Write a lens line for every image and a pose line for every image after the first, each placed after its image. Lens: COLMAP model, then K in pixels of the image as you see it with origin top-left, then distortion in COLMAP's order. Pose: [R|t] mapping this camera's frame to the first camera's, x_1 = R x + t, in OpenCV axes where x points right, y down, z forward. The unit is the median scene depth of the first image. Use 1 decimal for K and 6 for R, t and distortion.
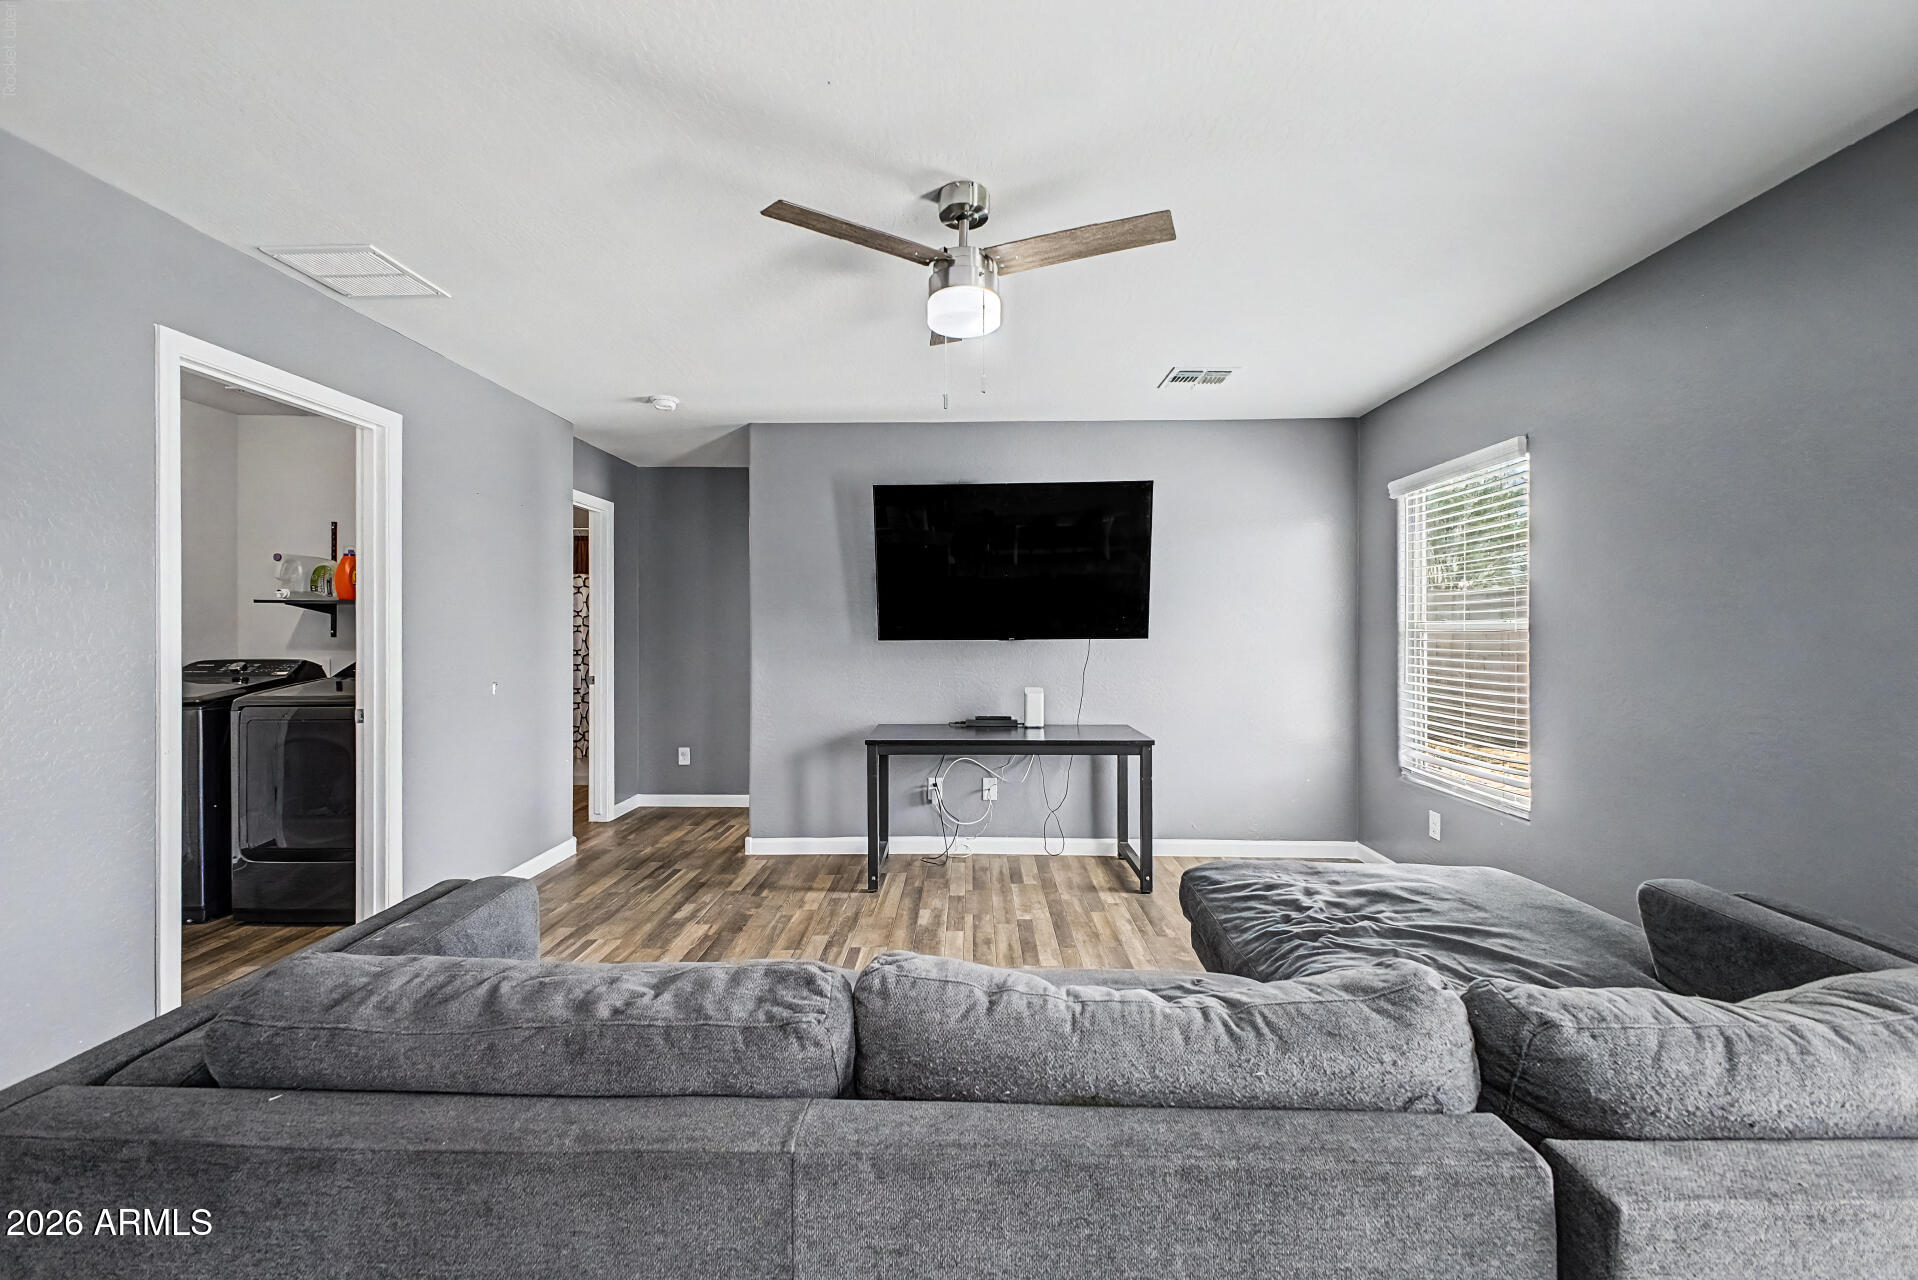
lens RADIAL K [[754.8, 0, 963.8], [0, 754.8, 631.8], [0, 0, 1]] dist [0.023291, -0.009585]
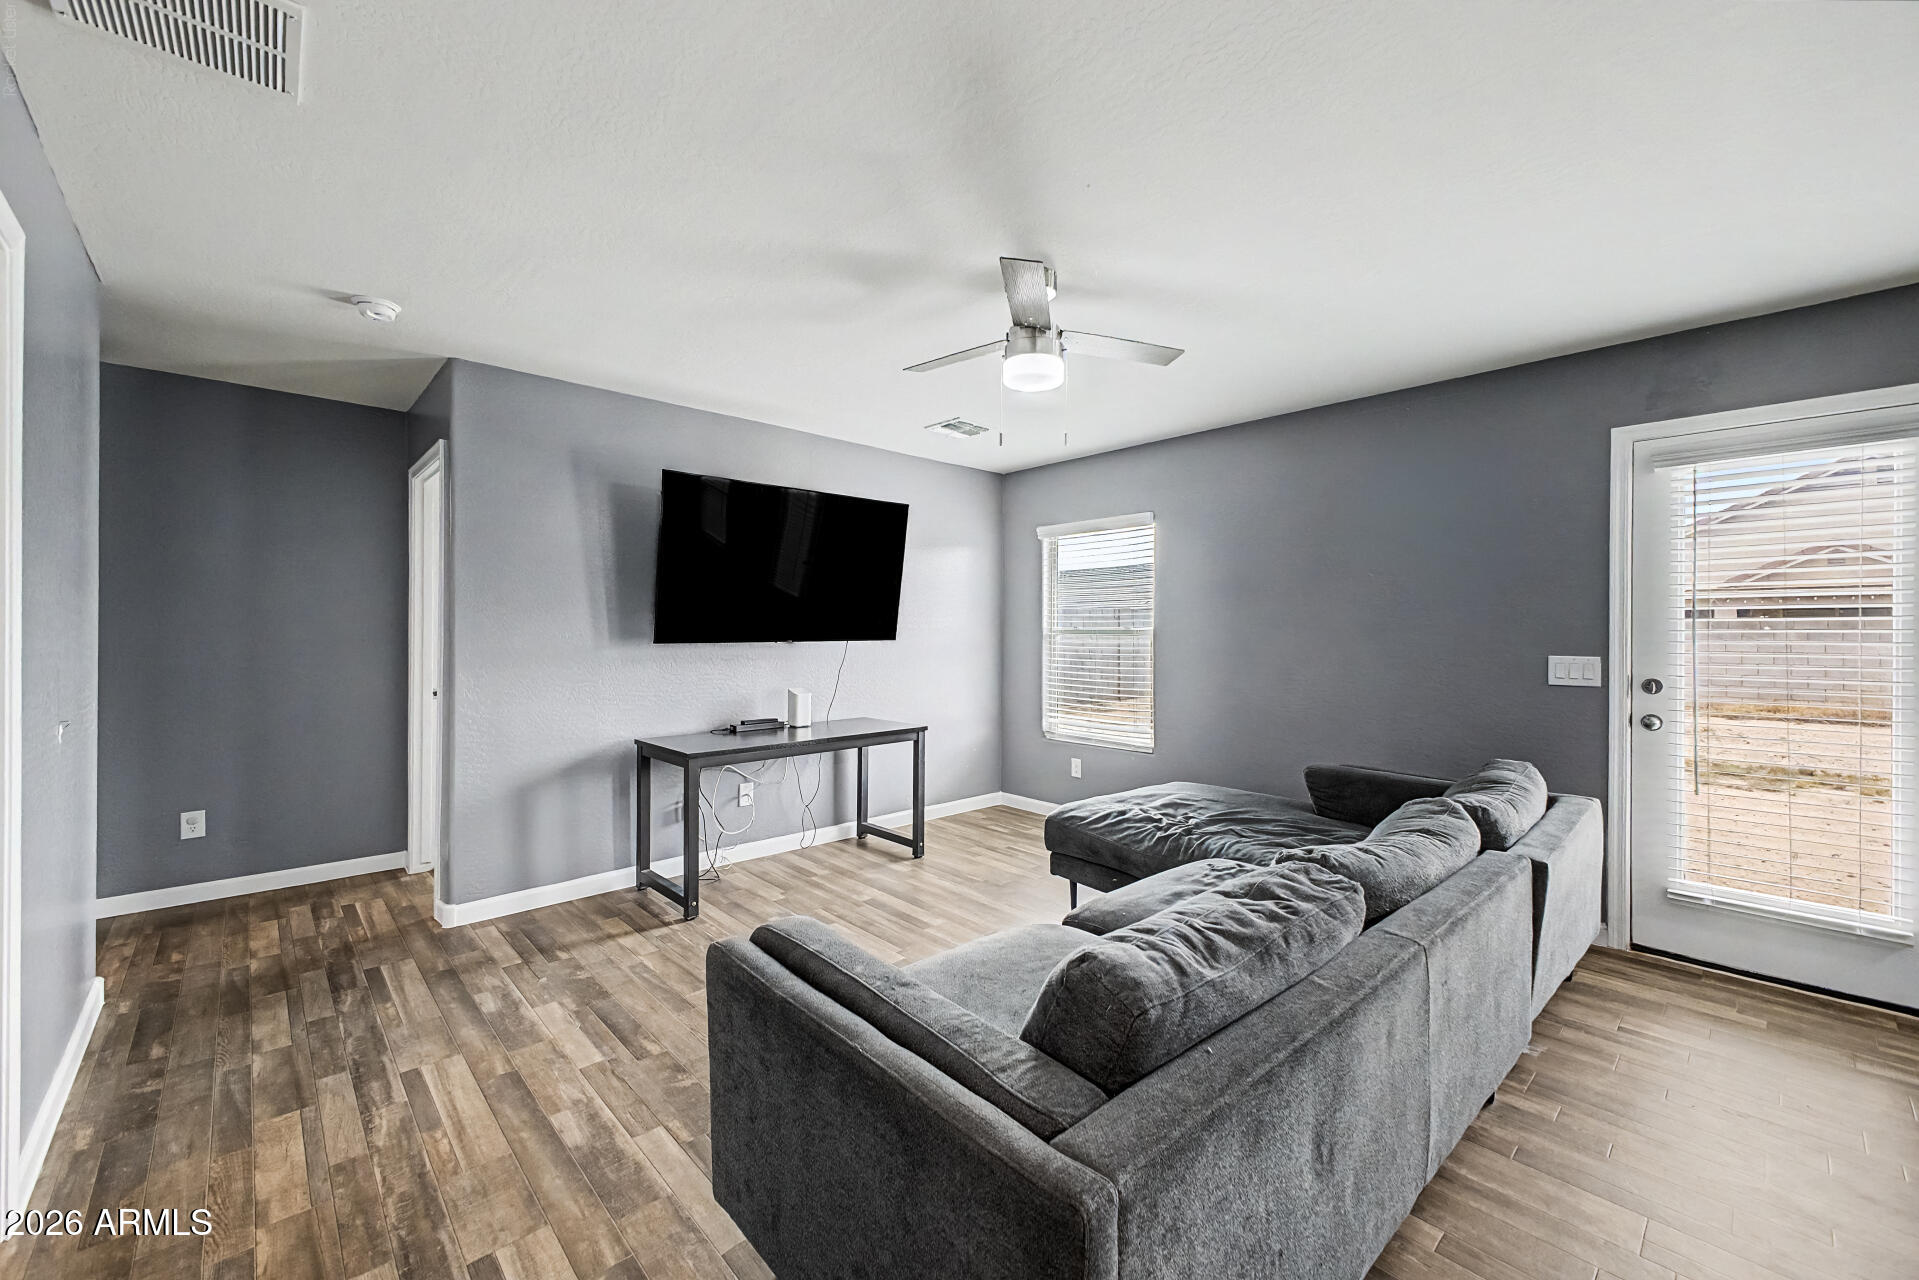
lens RADIAL K [[755.2, 0, 964.3], [0, 755.2, 631.8], [0, 0, 1]] dist [0.023291, -0.009585]
pose [[0.717467, 0.003867, 0.696582, -0.474367], [-0.003306, 0.999992, -0.002147, -0.001948], [-0.696584, -0.000762, 0.717474, 0.102029]]
